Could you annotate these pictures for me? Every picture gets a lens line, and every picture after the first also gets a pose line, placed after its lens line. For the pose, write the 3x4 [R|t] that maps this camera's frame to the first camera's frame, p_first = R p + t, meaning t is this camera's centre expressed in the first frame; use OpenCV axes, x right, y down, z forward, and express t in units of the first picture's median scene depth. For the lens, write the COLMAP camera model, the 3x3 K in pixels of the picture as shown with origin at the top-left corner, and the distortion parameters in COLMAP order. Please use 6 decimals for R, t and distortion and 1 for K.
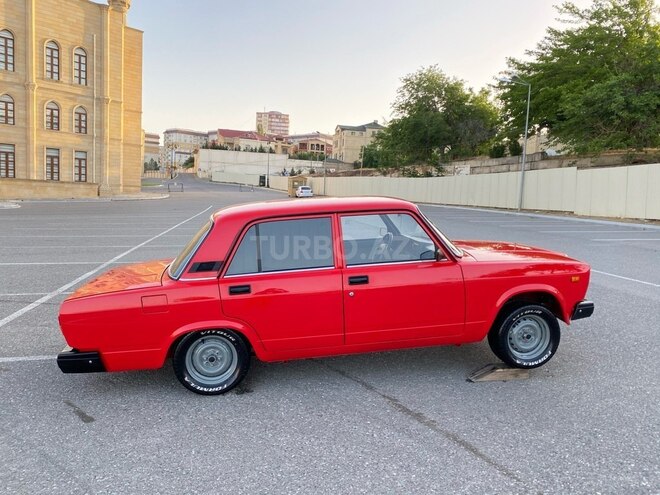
lens RADIAL K [[501.8, 0, 330.0], [0, 501.8, 247.5], [0, 0, 1]] dist [0.010276, -0.001762]
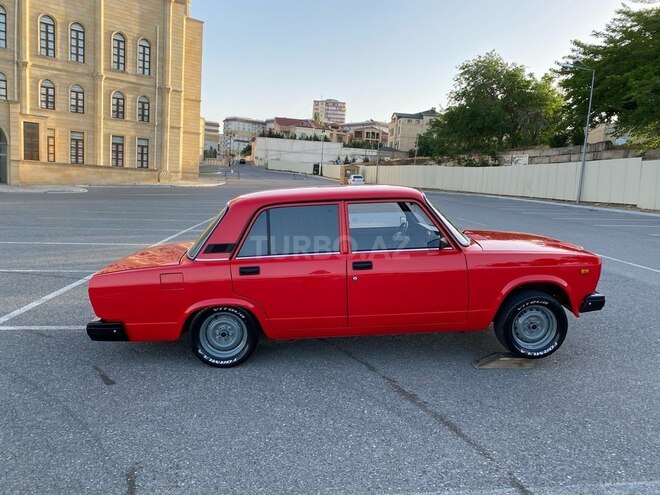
lens RADIAL K [[501.8, 0, 330.0], [0, 501.8, 247.5], [0, 0, 1]] dist [0.010276, -0.001762]
pose [[0.994147, 0.026326, -0.104783, 0.028914], [-0.023978, 0.999434, 0.023602, 0.001534], [0.105345, -0.020952, 0.994215, -0.012284]]
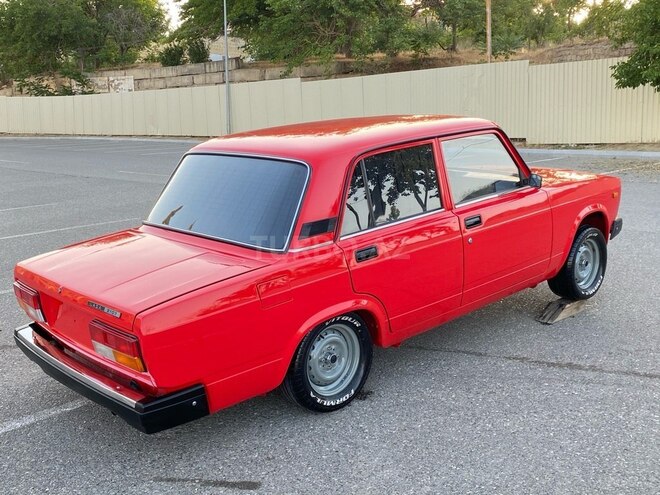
lens RADIAL K [[716.6, 0, 347.7], [0, 716.6, 248.0], [0, 0, 1]] dist [0.021064, -0.015113]
pose [[0.829091, -0.136910, 0.542092, -0.212646], [0.097747, 0.990117, 0.100564, -0.007705], [-0.550503, -0.030389, 0.834280, 0.049650]]
